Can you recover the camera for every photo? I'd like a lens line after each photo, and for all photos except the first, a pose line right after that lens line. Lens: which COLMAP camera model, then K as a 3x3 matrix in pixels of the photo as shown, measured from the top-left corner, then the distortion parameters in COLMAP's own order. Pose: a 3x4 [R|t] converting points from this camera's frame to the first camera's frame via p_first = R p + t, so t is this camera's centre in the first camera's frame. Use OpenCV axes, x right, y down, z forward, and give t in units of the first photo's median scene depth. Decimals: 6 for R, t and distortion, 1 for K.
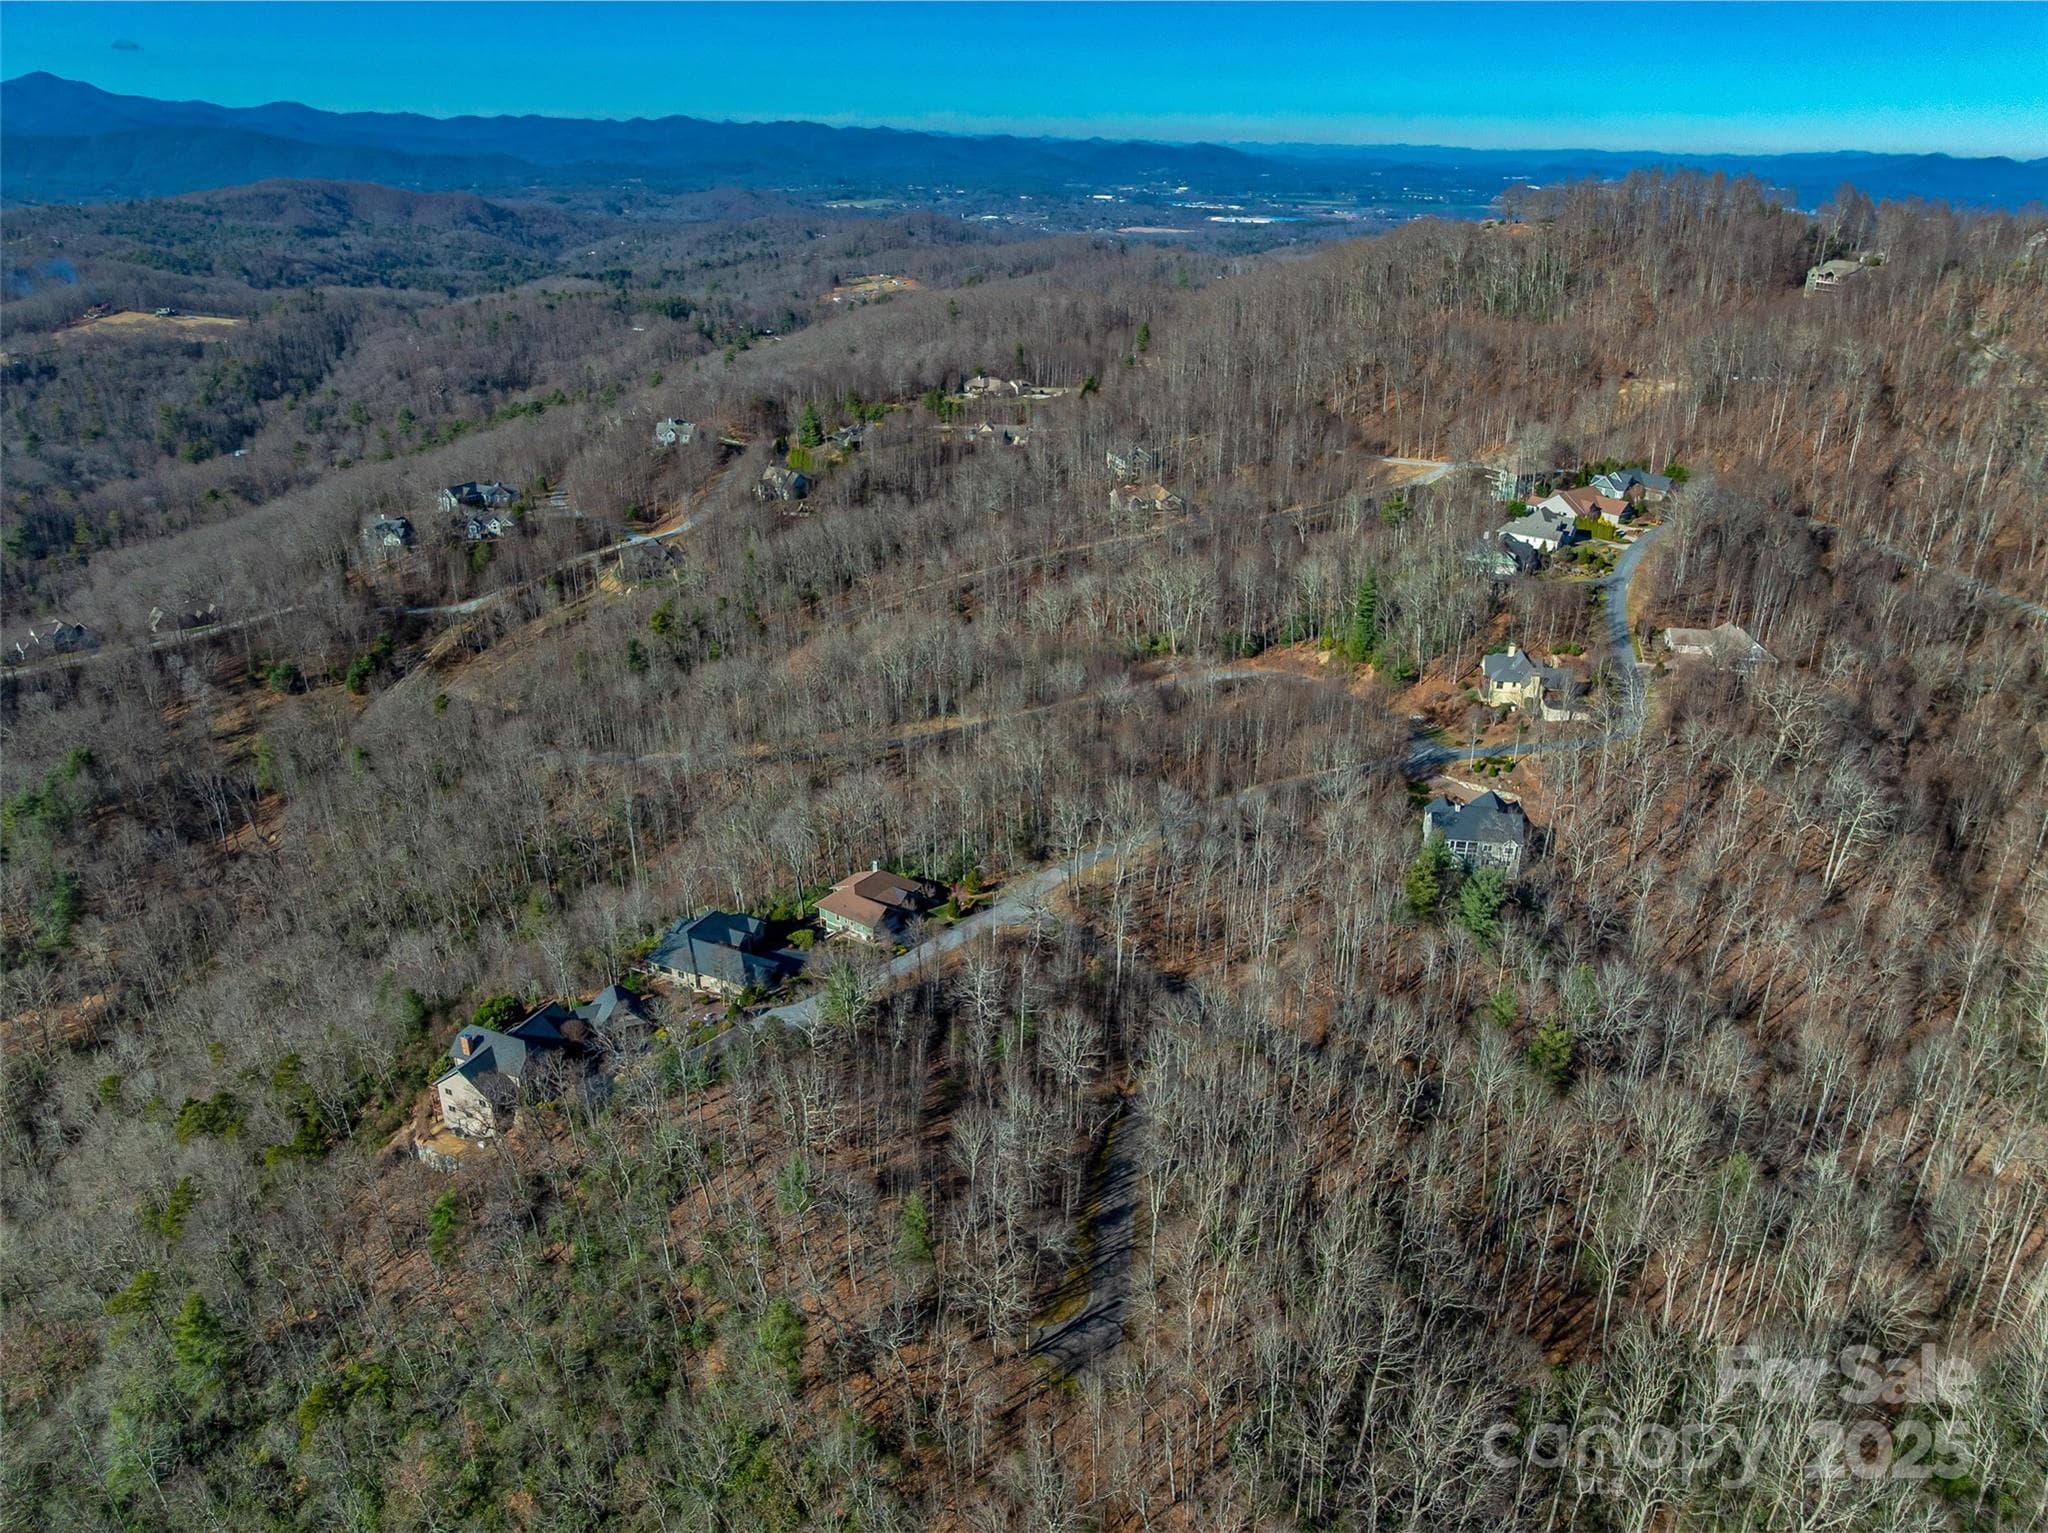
lens RADIAL K [[1457.4, 0, 1024.0], [0, 1457.4, 766.5], [0, 0, 1]] dist [-0.047532, 0.013634]
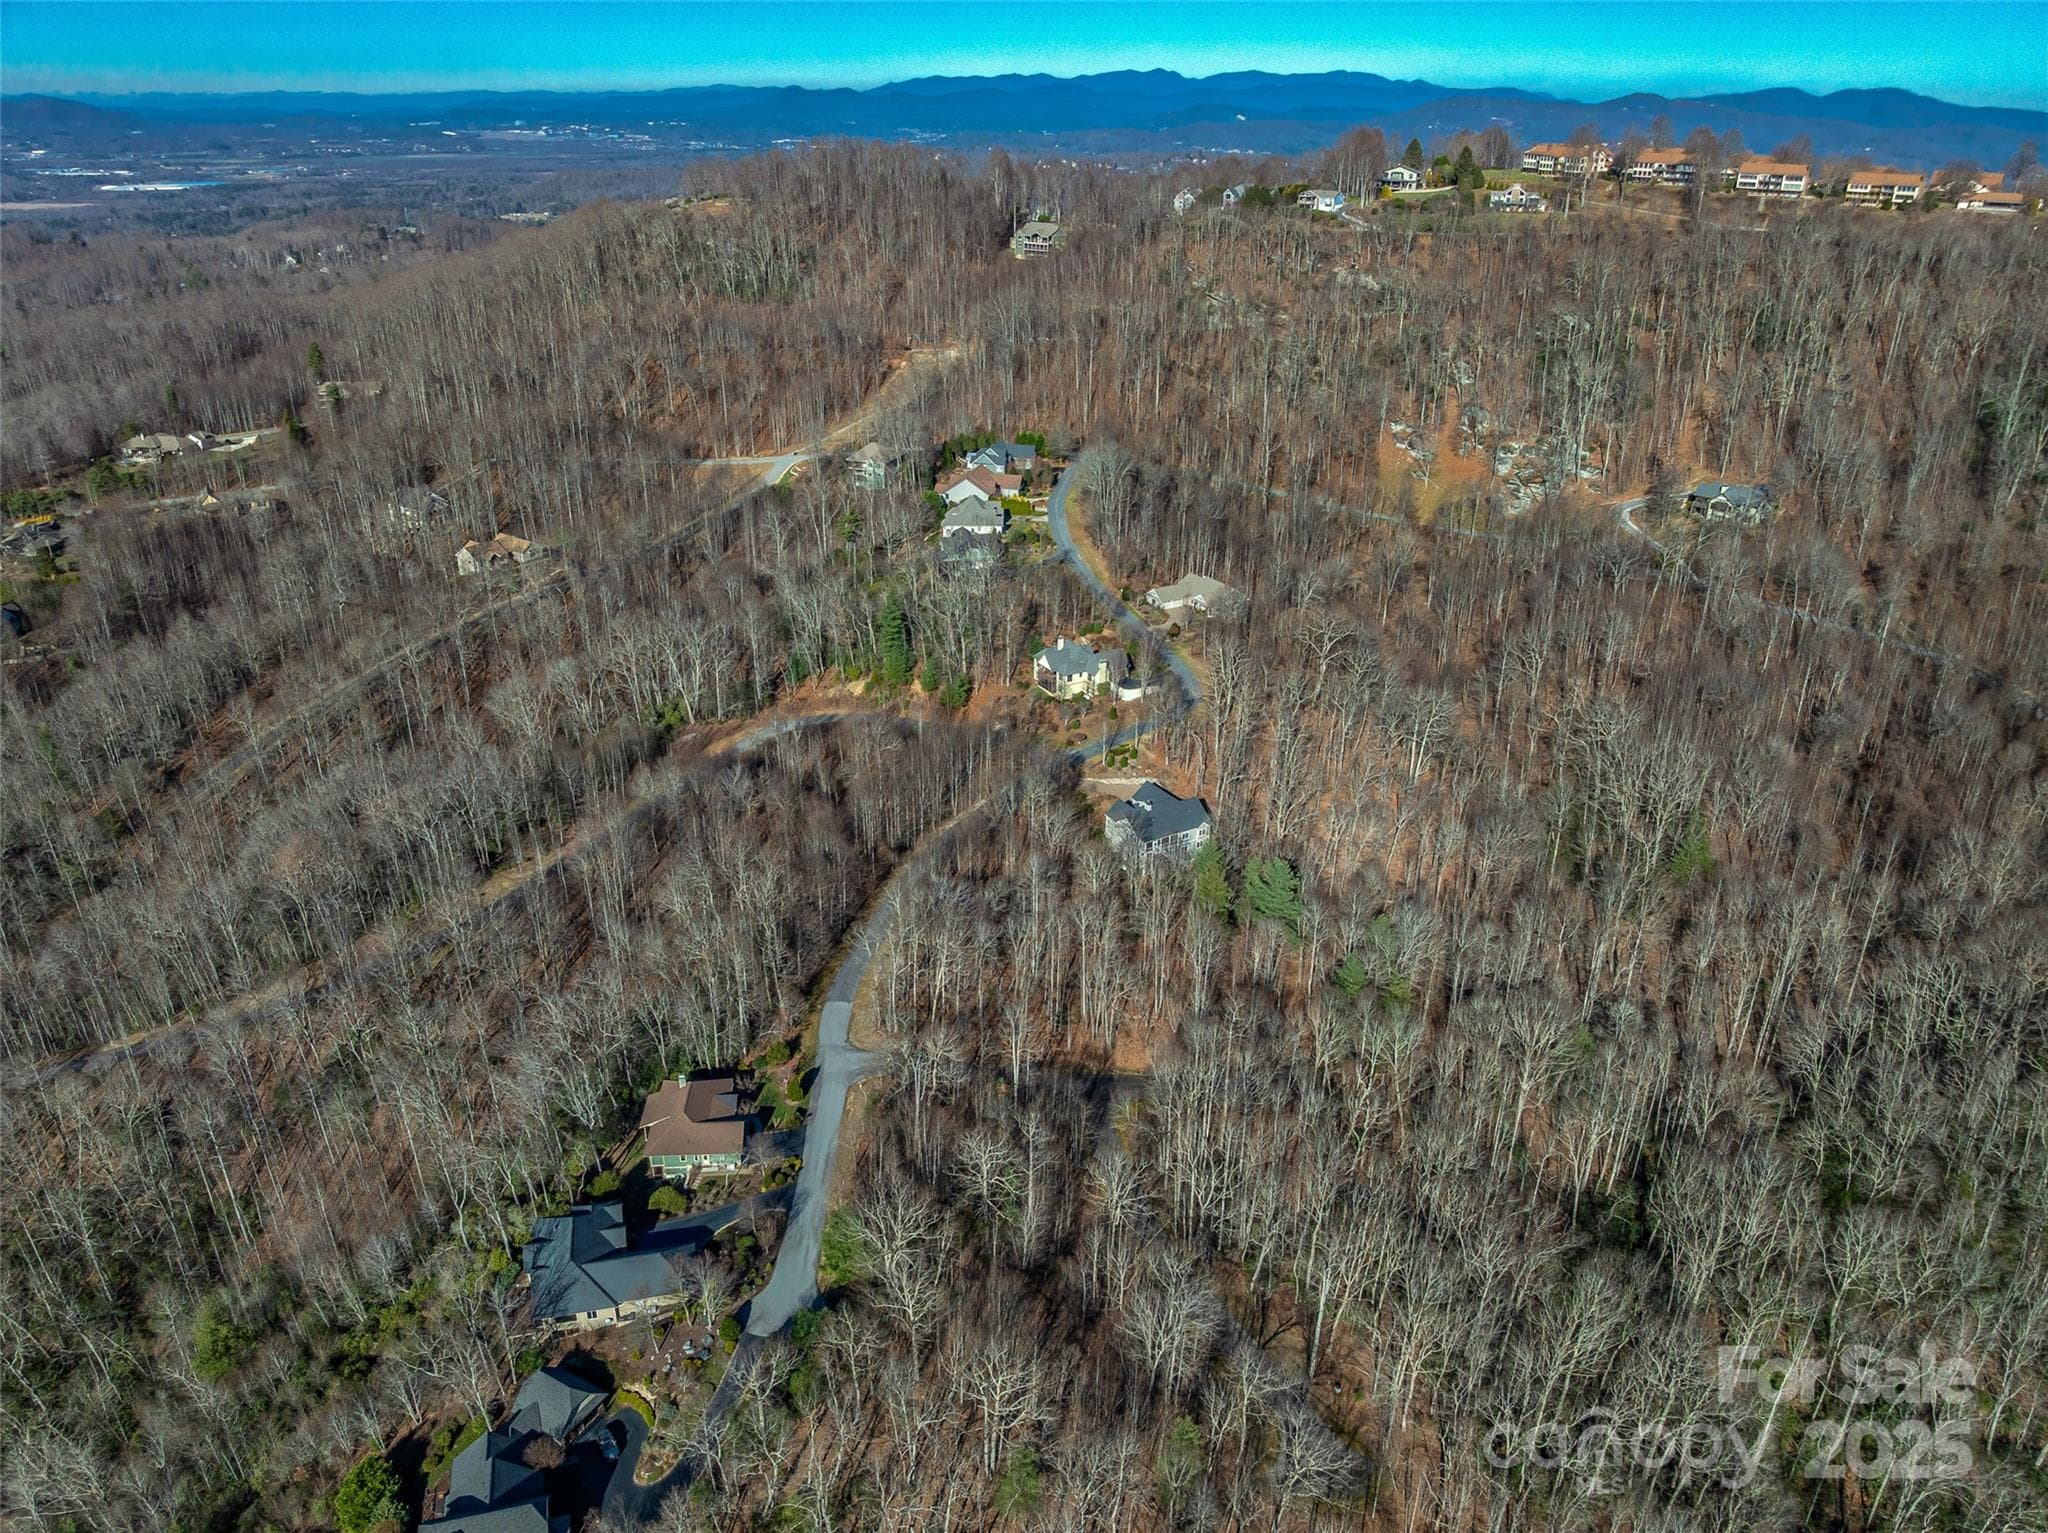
lens RADIAL K [[1457.4, 0, 1024.0], [0, 1457.4, 766.5], [0, 0, 1]] dist [-0.047532, 0.013634]
pose [[0.770409, -0.272716, 0.576278, -0.203300], [0.251562, 0.960587, 0.118278, -0.081385], [-0.585821, 0.053847, 0.808649, 0.112160]]
